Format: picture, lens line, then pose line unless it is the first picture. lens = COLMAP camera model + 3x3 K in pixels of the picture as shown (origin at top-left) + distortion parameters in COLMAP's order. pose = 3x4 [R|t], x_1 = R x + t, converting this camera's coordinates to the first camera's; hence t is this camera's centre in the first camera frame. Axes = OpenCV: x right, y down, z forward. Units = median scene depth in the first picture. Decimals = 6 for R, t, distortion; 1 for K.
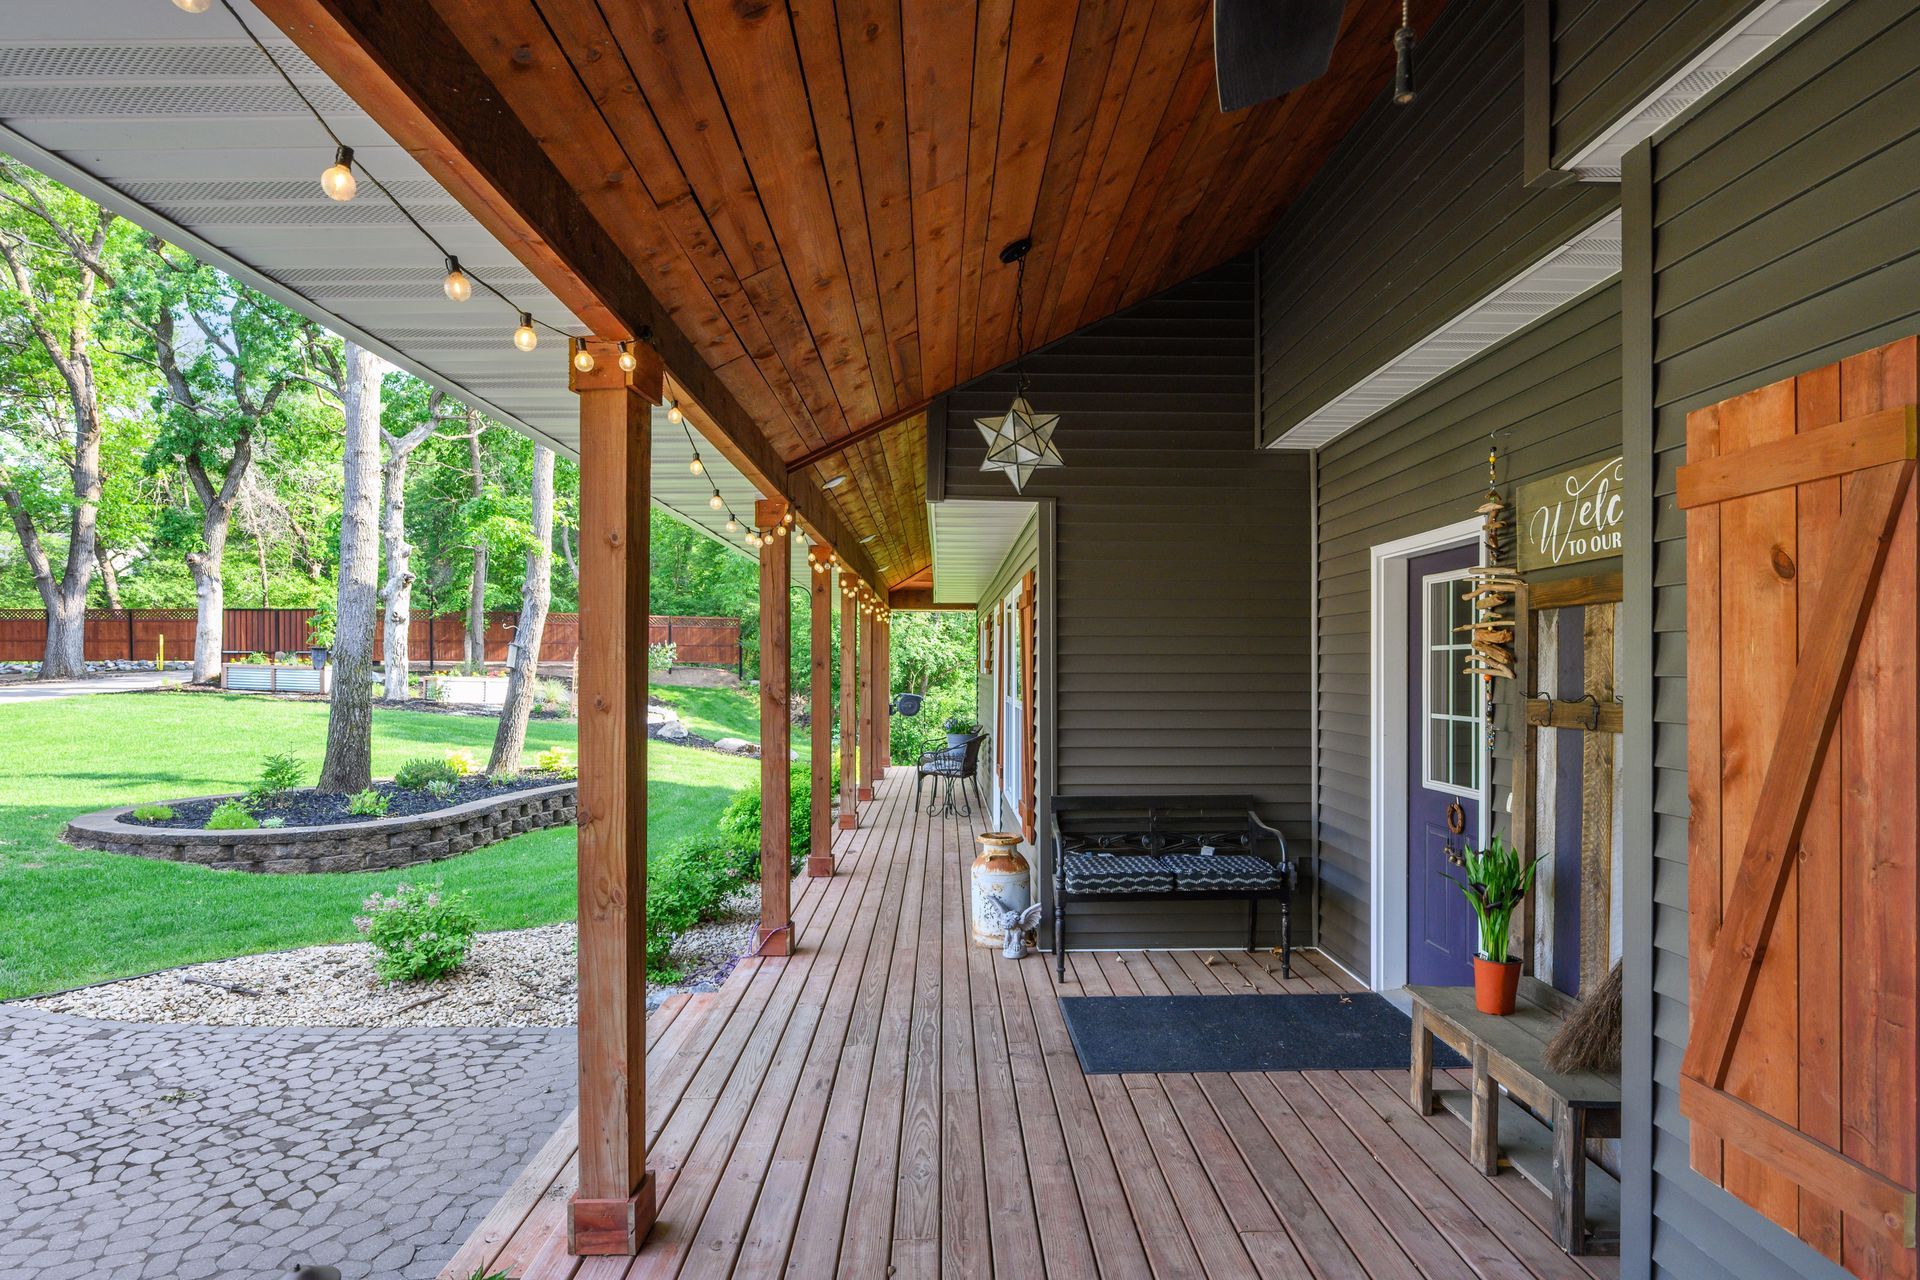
lens RADIAL K [[1031.9, 0, 958.9], [0, 1031.9, 662.6], [0, 0, 1]] dist [0.001490, 0.000076]
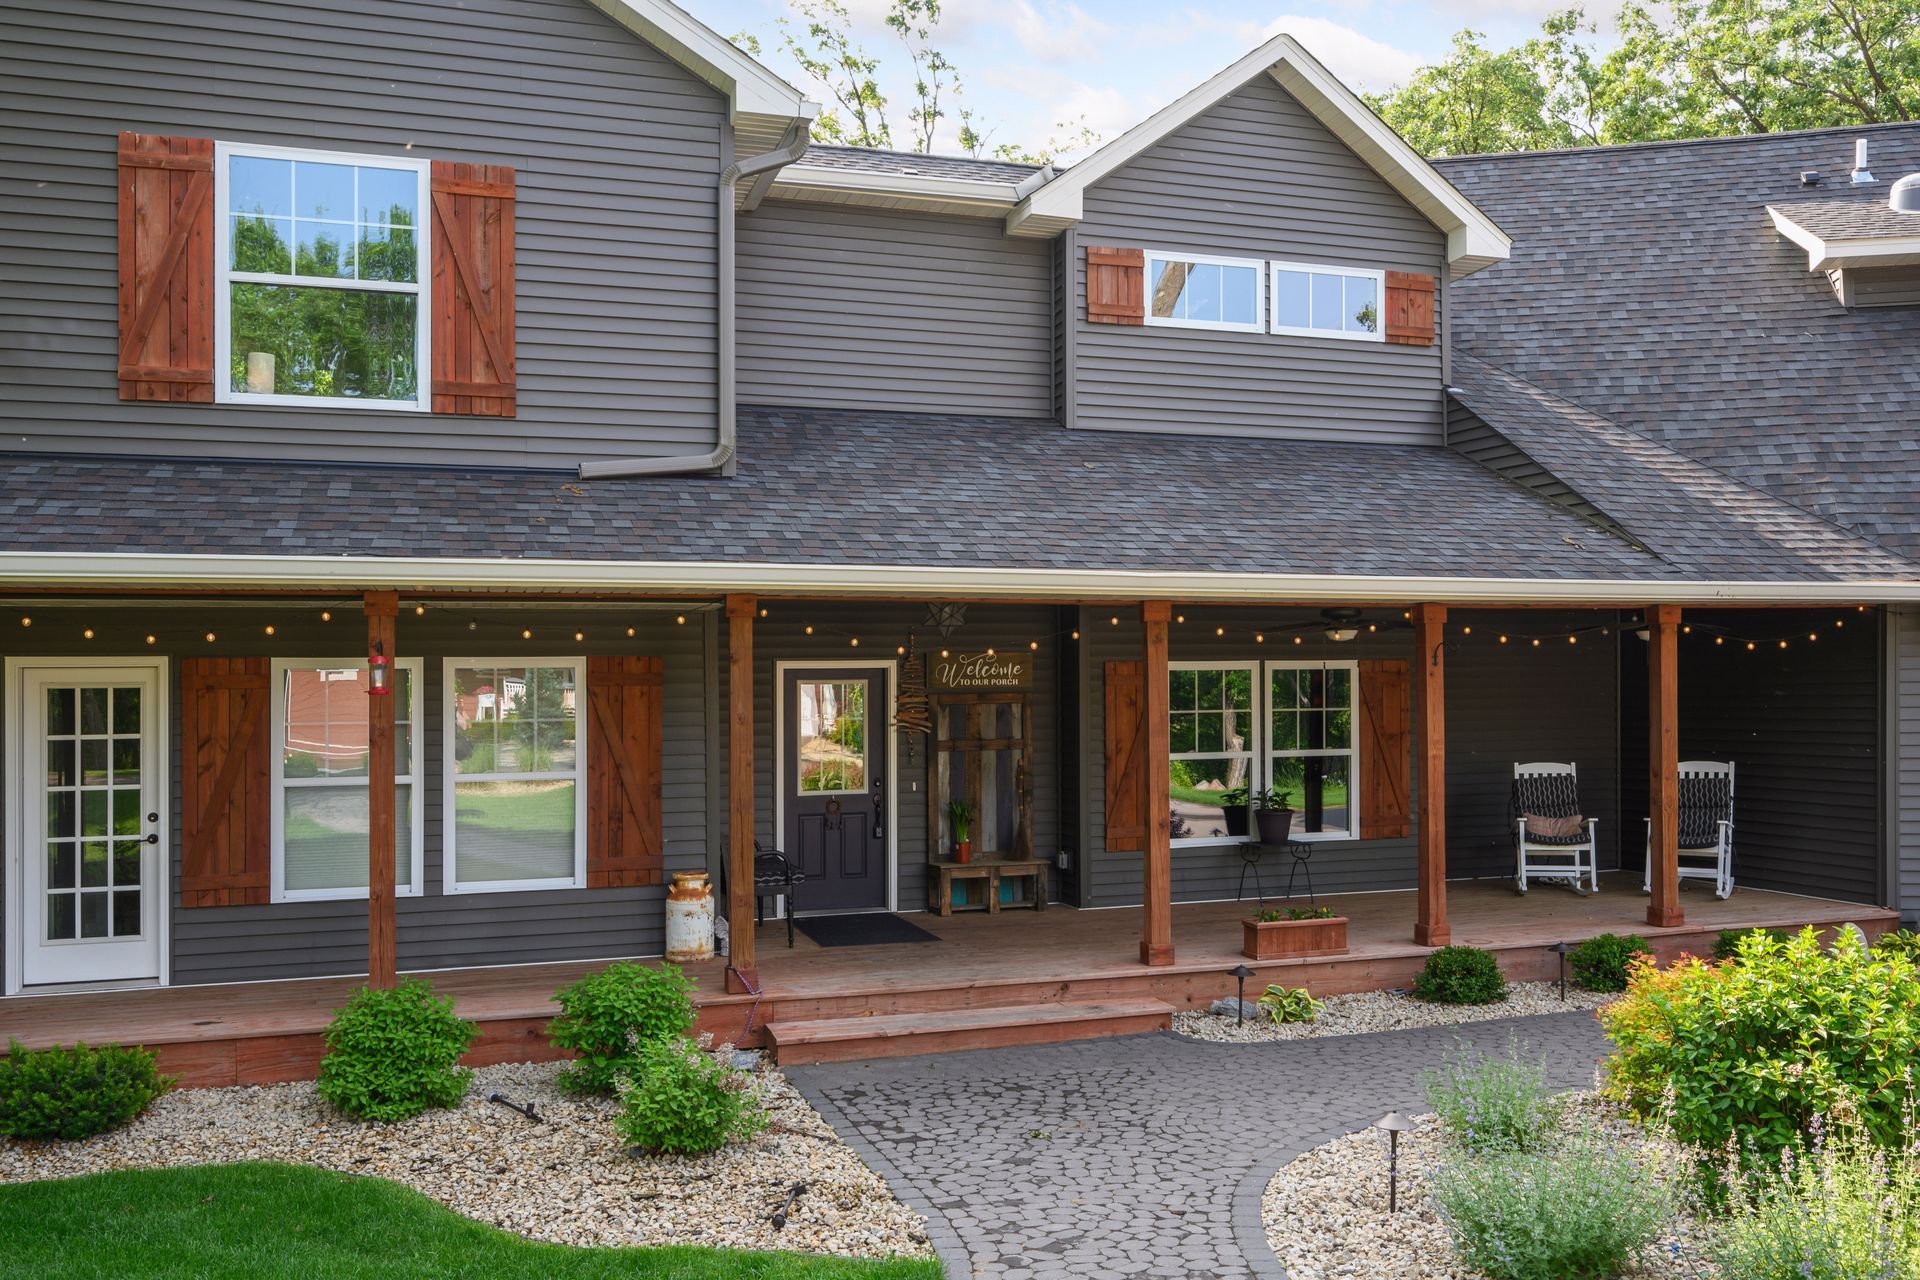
lens RADIAL K [[1584.1, 0, 960.5], [0, 1584.1, 700.3], [0, 0, 1]] dist [-0.004777, -0.000859]
pose [[-0.296609, 0.004274, 0.954990, -2.388595], [0.005064, 0.999983, -0.002903, -0.038563], [-0.954986, 0.003975, -0.296625, 1.611204]]
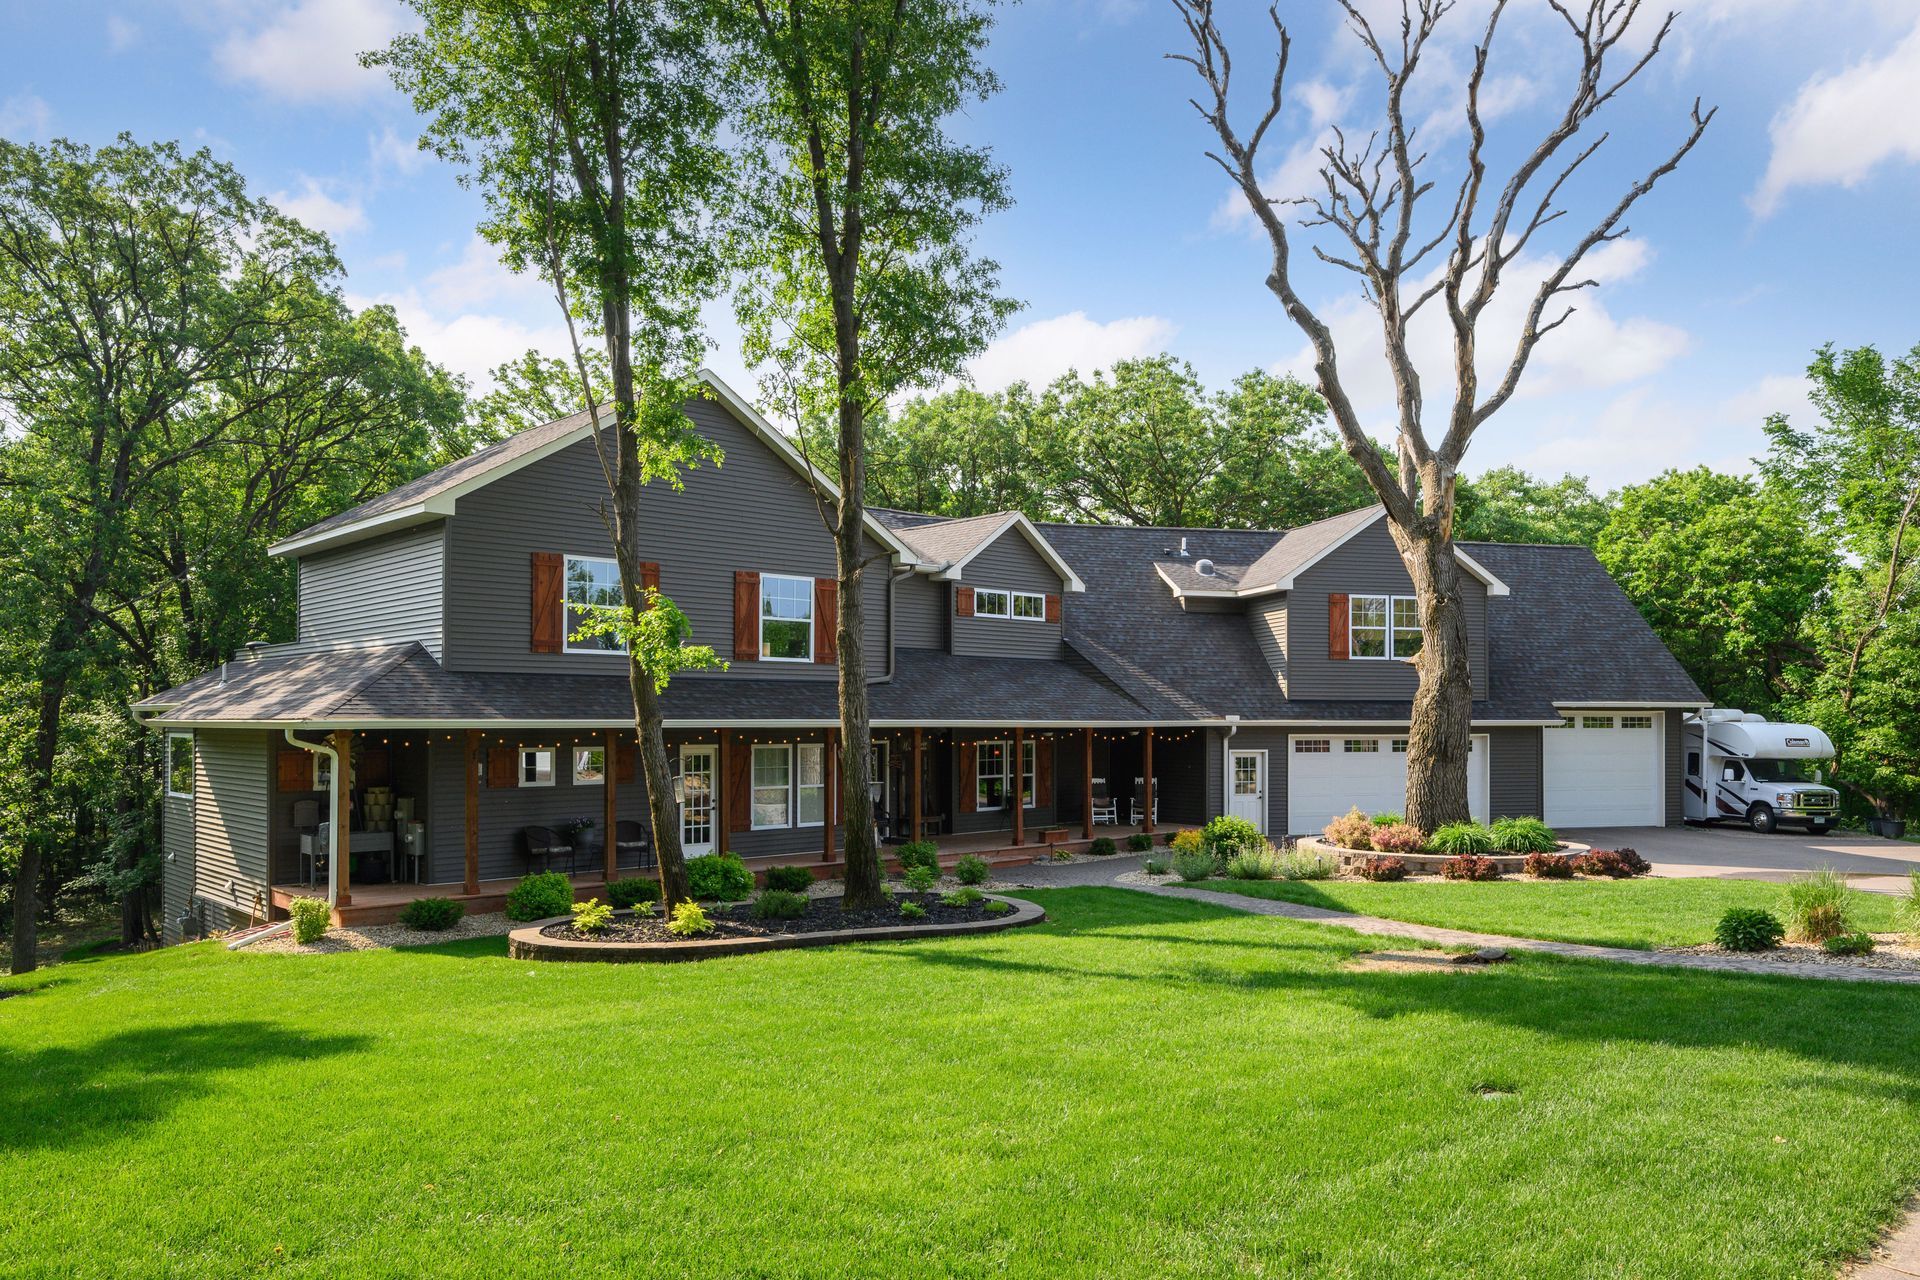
lens RADIAL K [[1316.6, 0, 958.5], [0, 1316.6, 697.3], [0, 0, 1]] dist [0.003447, 0.001912]
pose [[-0.671590, 0.012141, 0.740823, -4.488263], [-0.006169, 0.999739, -0.021976, -0.192029], [-0.740897, -0.019329, -0.671340, 4.864420]]
